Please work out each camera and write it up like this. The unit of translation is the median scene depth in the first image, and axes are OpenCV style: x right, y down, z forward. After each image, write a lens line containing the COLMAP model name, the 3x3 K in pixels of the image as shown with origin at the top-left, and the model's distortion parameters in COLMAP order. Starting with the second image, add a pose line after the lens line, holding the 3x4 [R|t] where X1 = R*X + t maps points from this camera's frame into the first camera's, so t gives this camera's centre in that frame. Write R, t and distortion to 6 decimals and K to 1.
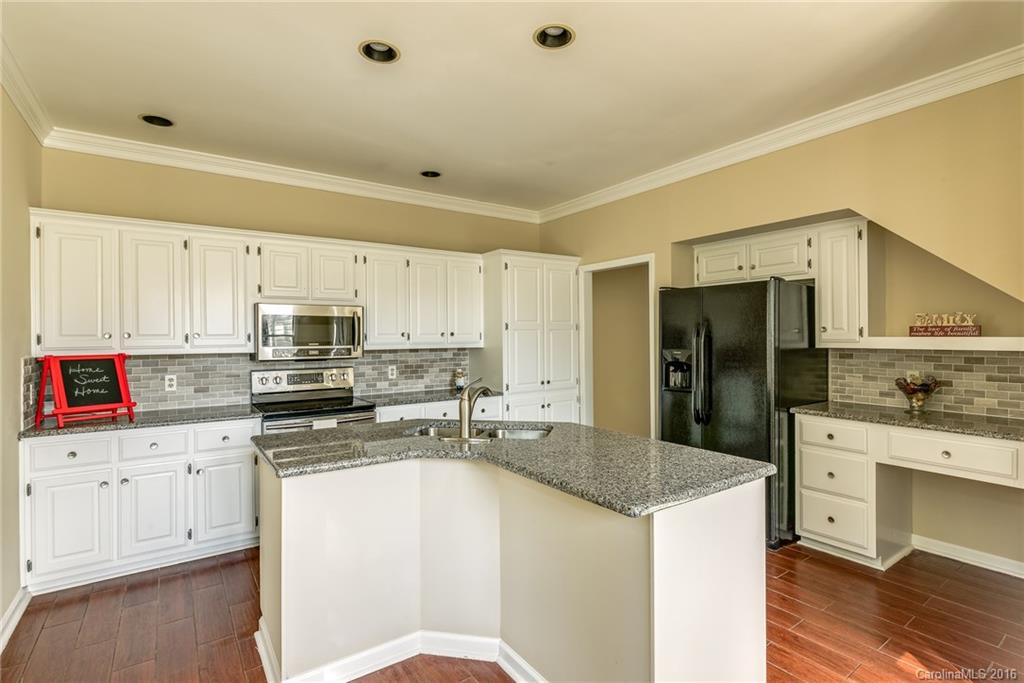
lens RADIAL K [[481.1, 0, 509.2], [0, 481.1, 337.9], [0, 0, 1]] dist [-0.001759, -0.000383]
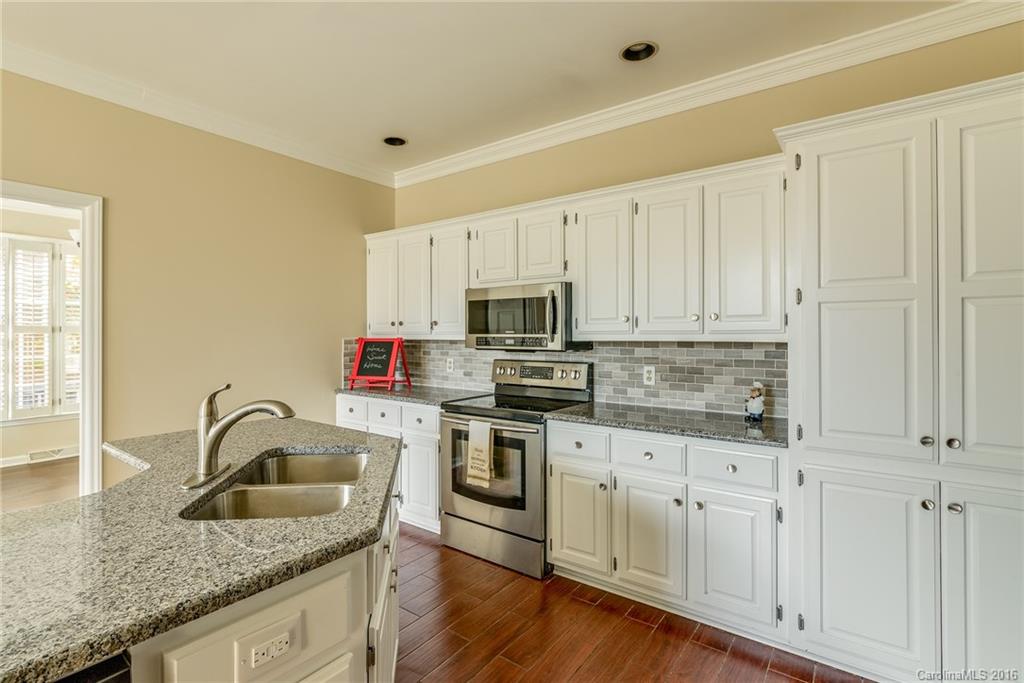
lens RADIAL K [[481.1, 0, 507.4], [0, 481.1, 339.3], [0, 0, 1]] dist [-0.001759, -0.000383]
pose [[0.319388, 0.017367, -0.947465, 0.332221], [-0.002700, 0.999845, 0.017417, 0.009483], [0.947620, -0.003005, 0.319385, 0.601872]]
